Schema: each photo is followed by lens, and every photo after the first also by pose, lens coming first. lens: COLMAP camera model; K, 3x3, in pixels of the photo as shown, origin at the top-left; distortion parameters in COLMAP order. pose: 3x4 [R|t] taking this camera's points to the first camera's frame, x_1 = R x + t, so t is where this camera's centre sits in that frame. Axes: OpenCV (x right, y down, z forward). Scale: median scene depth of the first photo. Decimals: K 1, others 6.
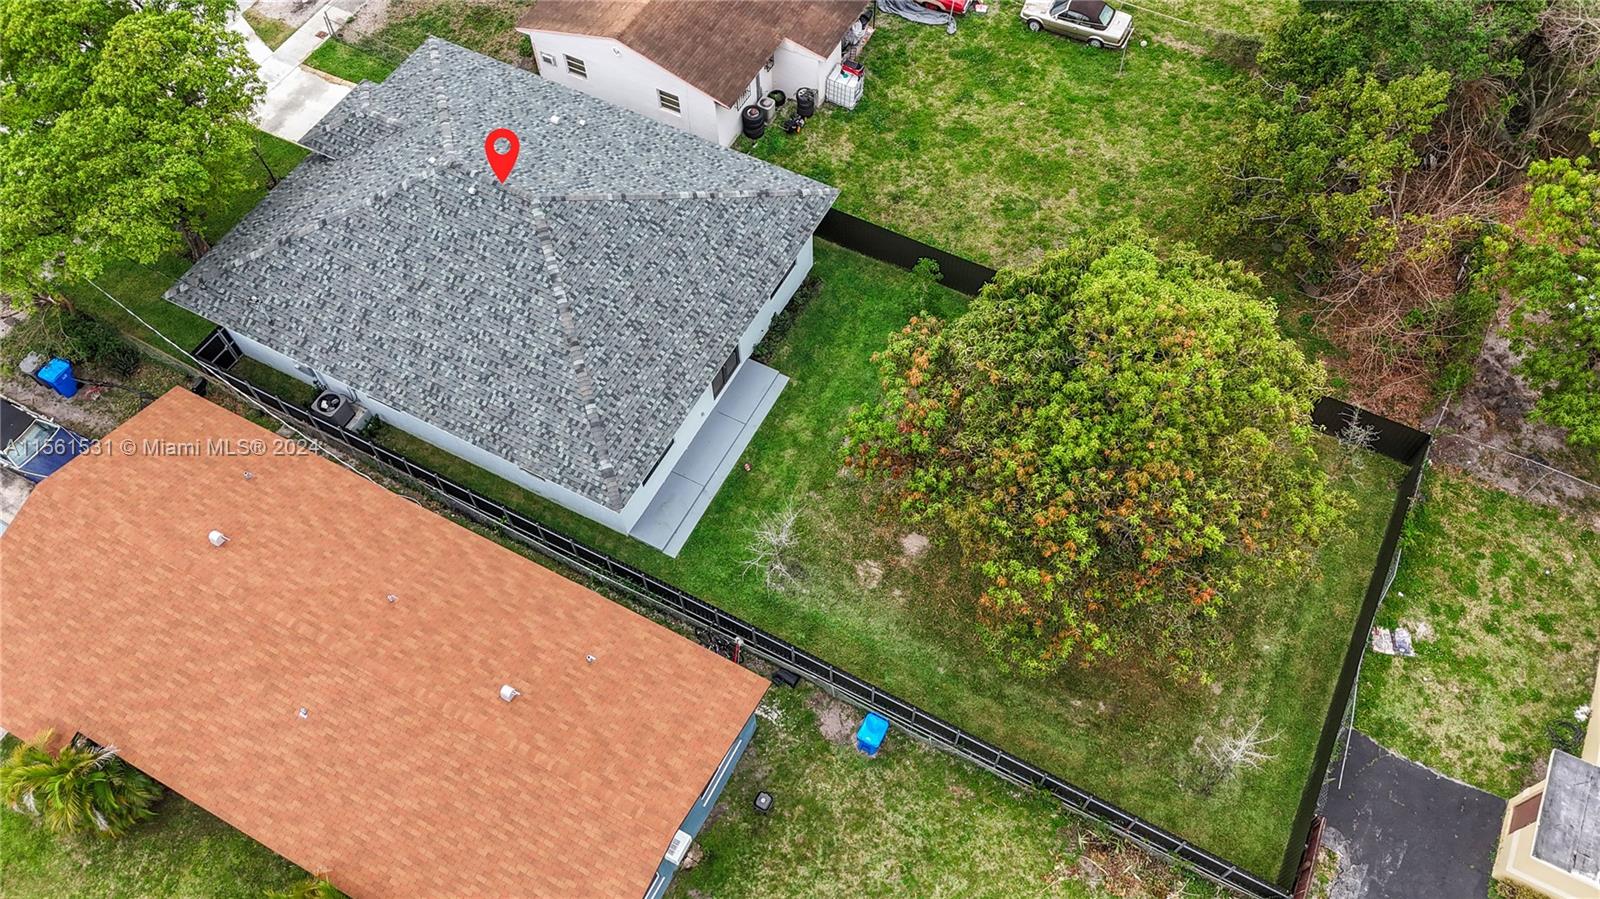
lens RADIAL K [[1175.6, 0, 802.6], [0, 1175.6, 450.4], [0, 0, 1]] dist [0.091614, -0.099343]
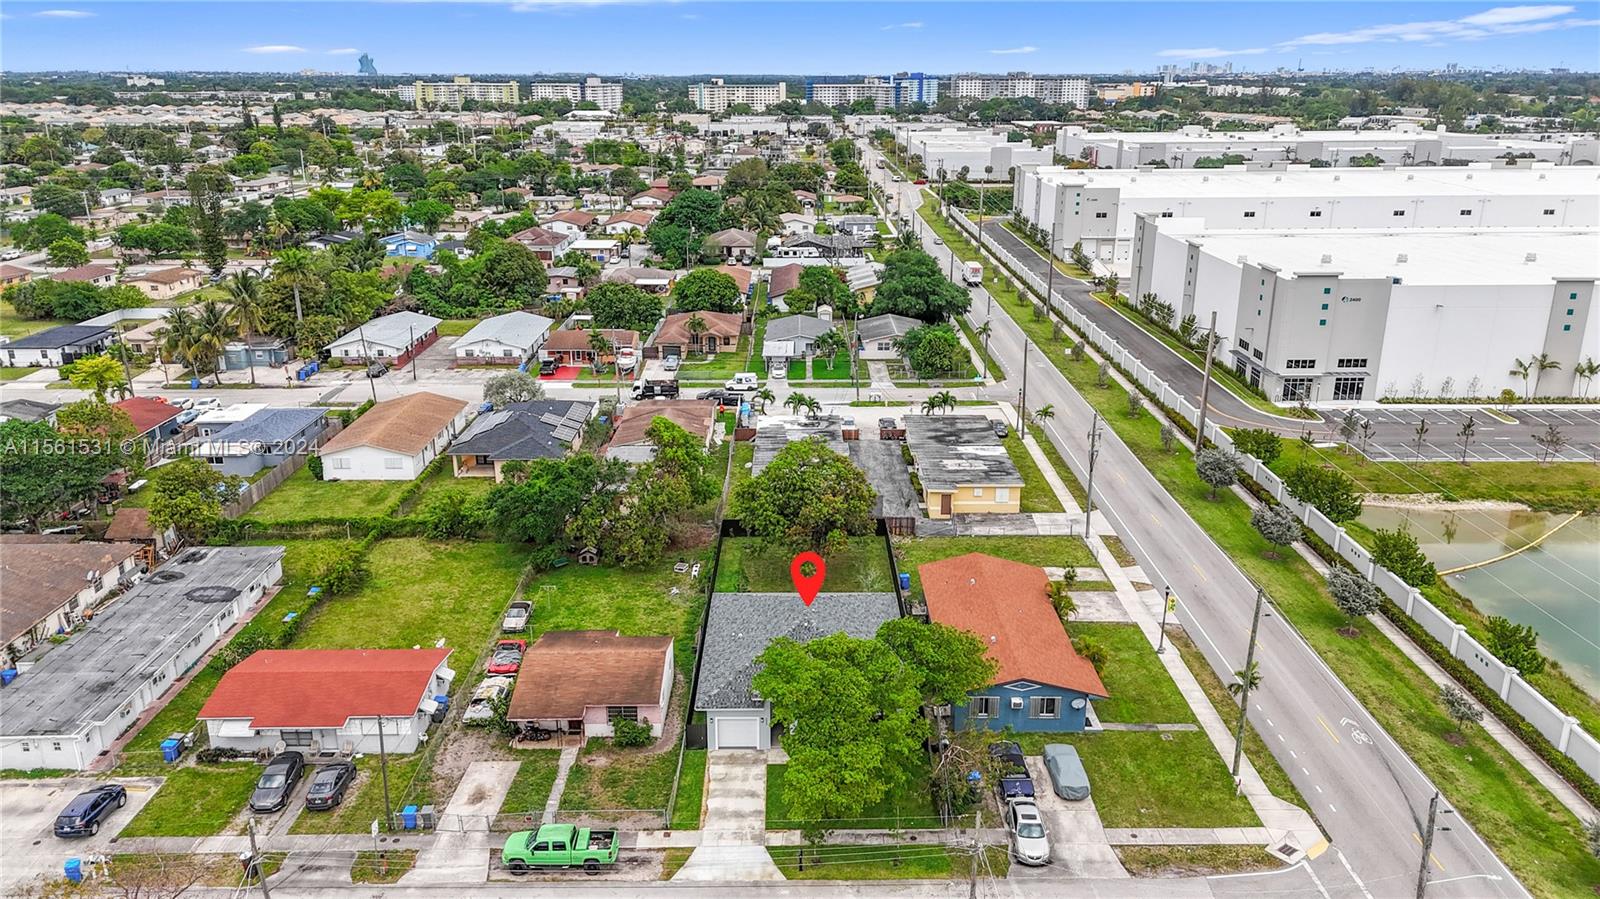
lens RADIAL K [[1175.6, 0, 802.6], [0, 1175.6, 450.4], [0, 0, 1]] dist [0.091614, -0.099343]
pose [[-0.470452, -0.250155, 0.846225, -1.649100], [0.758283, 0.375858, 0.532670, -1.218305], [-0.451311, 0.892274, 0.012865, 0.570648]]
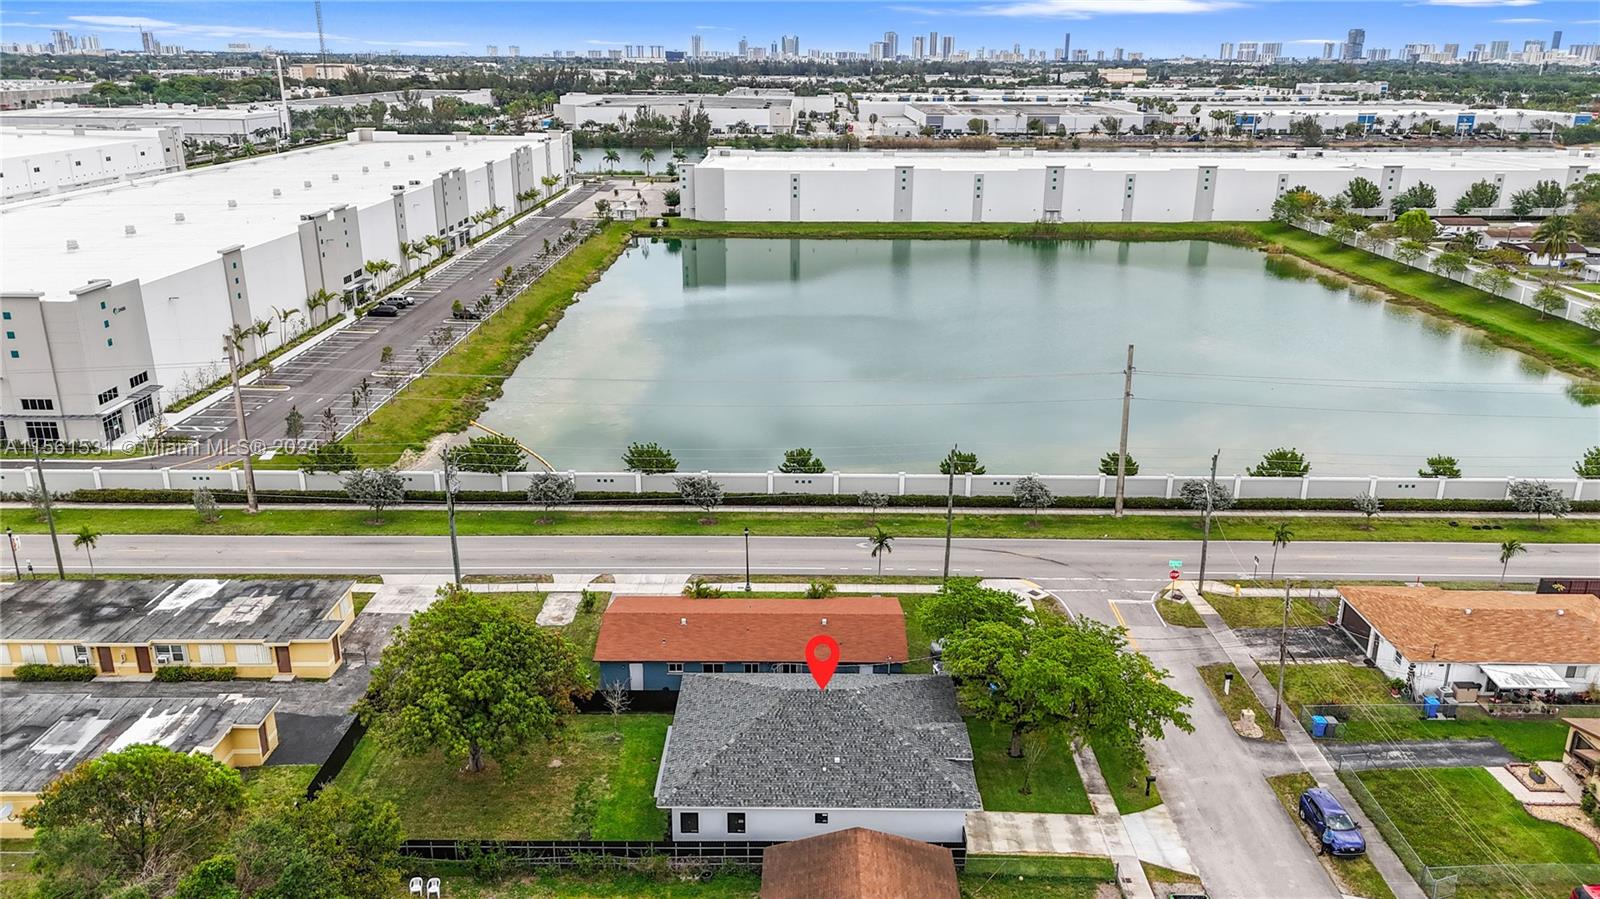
lens RADIAL K [[1175.6, 0, 802.6], [0, 1175.6, 450.4], [0, 0, 1]] dist [0.091614, -0.099343]
pose [[-0.887035, 0.159414, -0.433307, 0.405241], [-0.388498, 0.249396, 0.887058, -1.572225], [0.249475, 0.955190, -0.159291, 0.745949]]
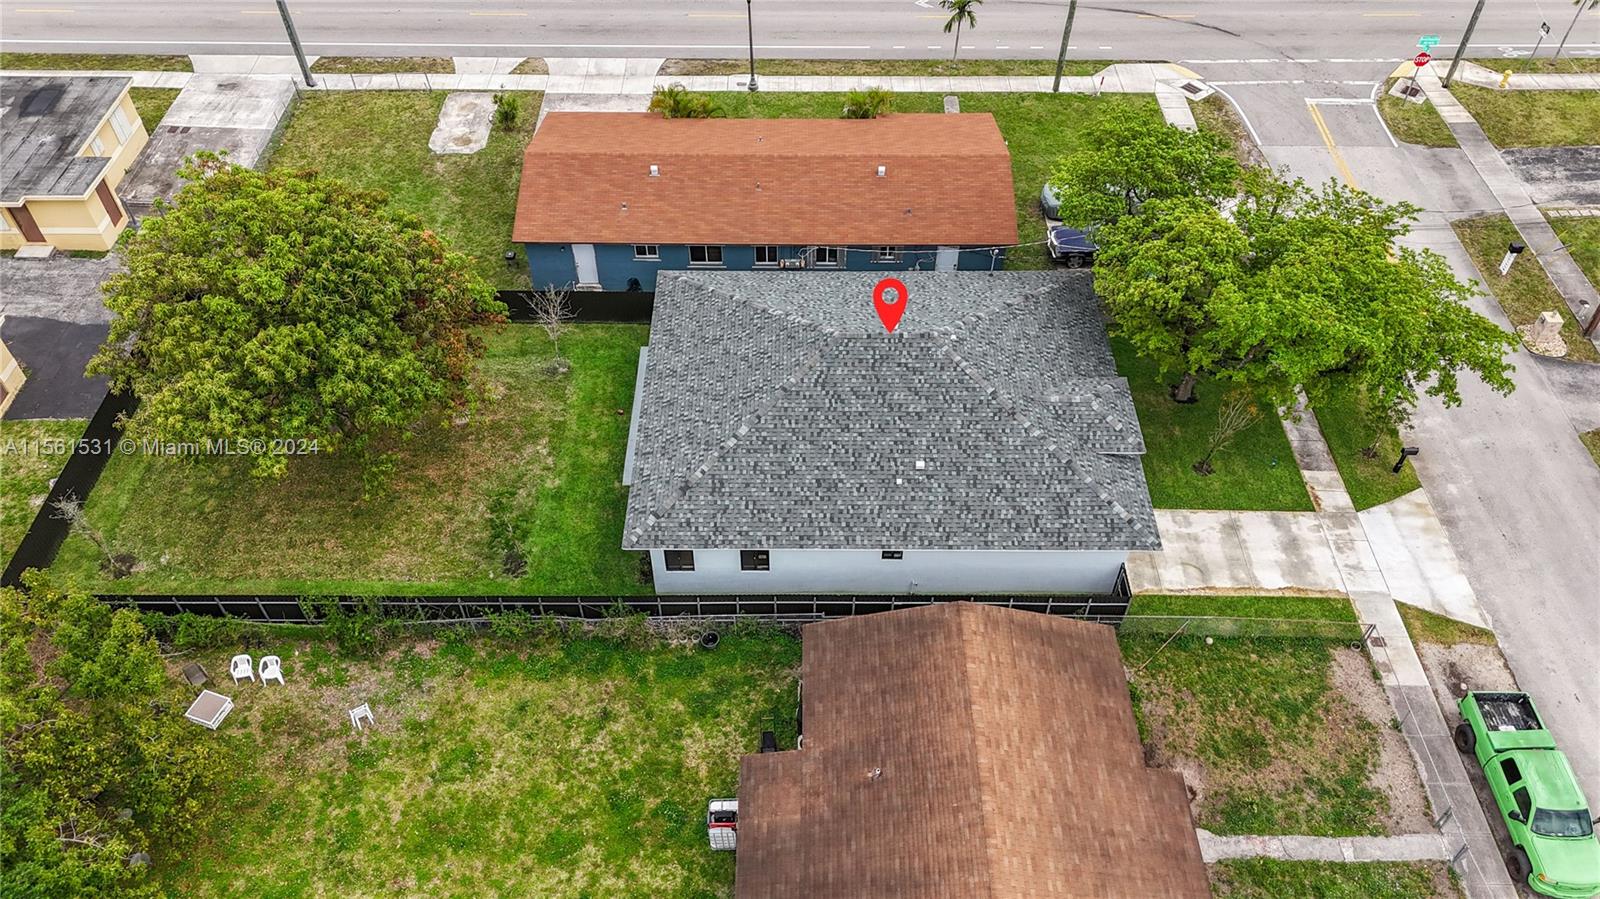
lens RADIAL K [[1175.6, 0, 802.6], [0, 1175.6, 450.4], [0, 0, 1]] dist [0.091614, -0.099343]
pose [[-0.884606, 0.351711, -0.306222, 0.143918], [-0.391949, -0.204939, 0.896870, -0.962064], [0.252682, 0.913400, 0.319144, 0.585951]]
